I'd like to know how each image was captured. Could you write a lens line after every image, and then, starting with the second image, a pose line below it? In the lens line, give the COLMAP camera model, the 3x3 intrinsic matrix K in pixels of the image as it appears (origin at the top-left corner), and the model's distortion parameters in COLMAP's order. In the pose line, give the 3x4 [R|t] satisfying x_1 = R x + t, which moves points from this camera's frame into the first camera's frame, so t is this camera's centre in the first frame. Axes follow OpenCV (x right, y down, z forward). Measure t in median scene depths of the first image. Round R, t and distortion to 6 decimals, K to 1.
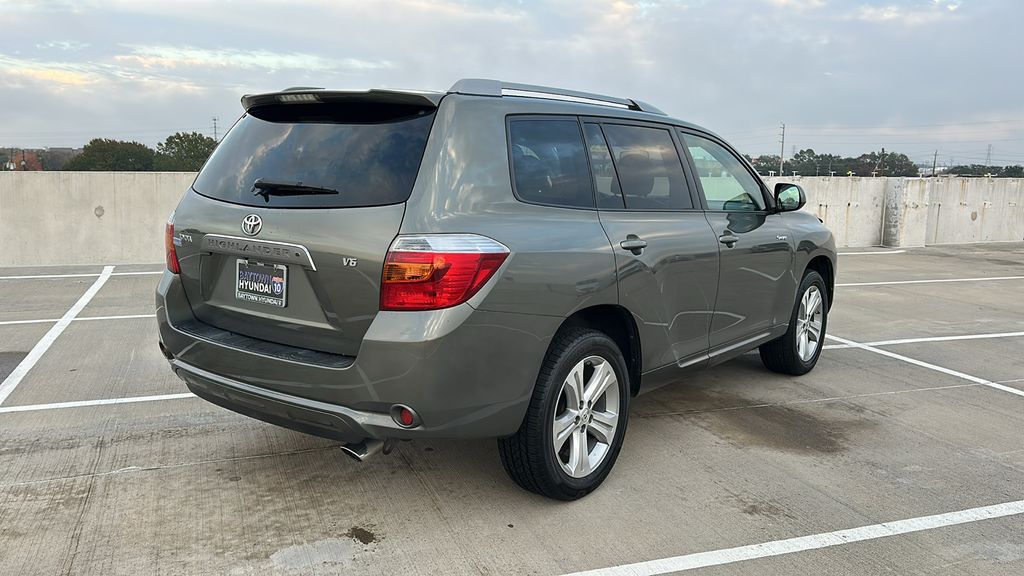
lens RADIAL K [[813.8, 0, 512.0], [0, 813.8, 274.0], [0, 0, 1]] dist [0.211816, -0.346746]
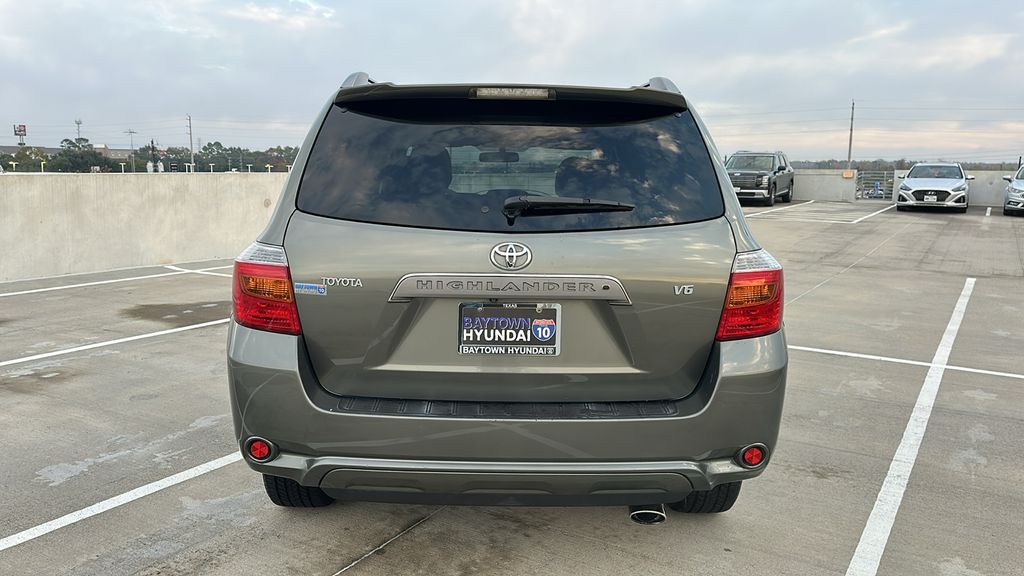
lens RADIAL K [[825.2, 0, 508.9], [0, 825.2, 264.5], [0, 0, 1]] dist [0.151026, -0.246469]
pose [[0.780313, -0.082604, 0.619910, -0.786471], [0.084677, 0.996066, 0.026139, -0.070977], [-0.619631, 0.032095, 0.784237, 0.393426]]
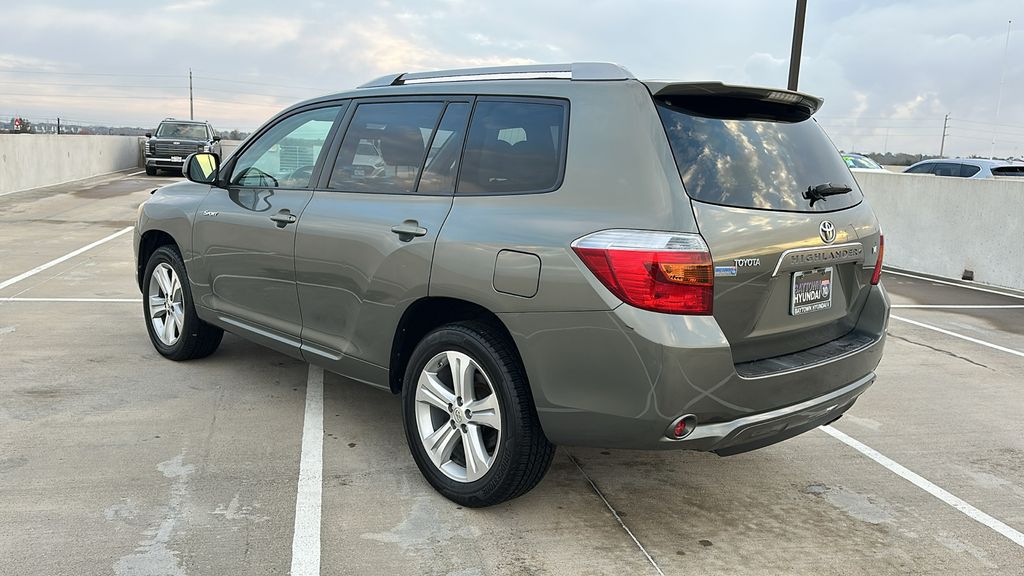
lens RADIAL K [[813.8, 0, 512.0], [0, 813.8, 274.0], [0, 0, 1]] dist [0.211816, -0.346746]
pose [[0.128553, -0.157549, 0.979108, -1.308530], [0.093586, 0.984821, 0.146181, -0.185293], [-0.987277, 0.072839, 0.141347, 1.218567]]
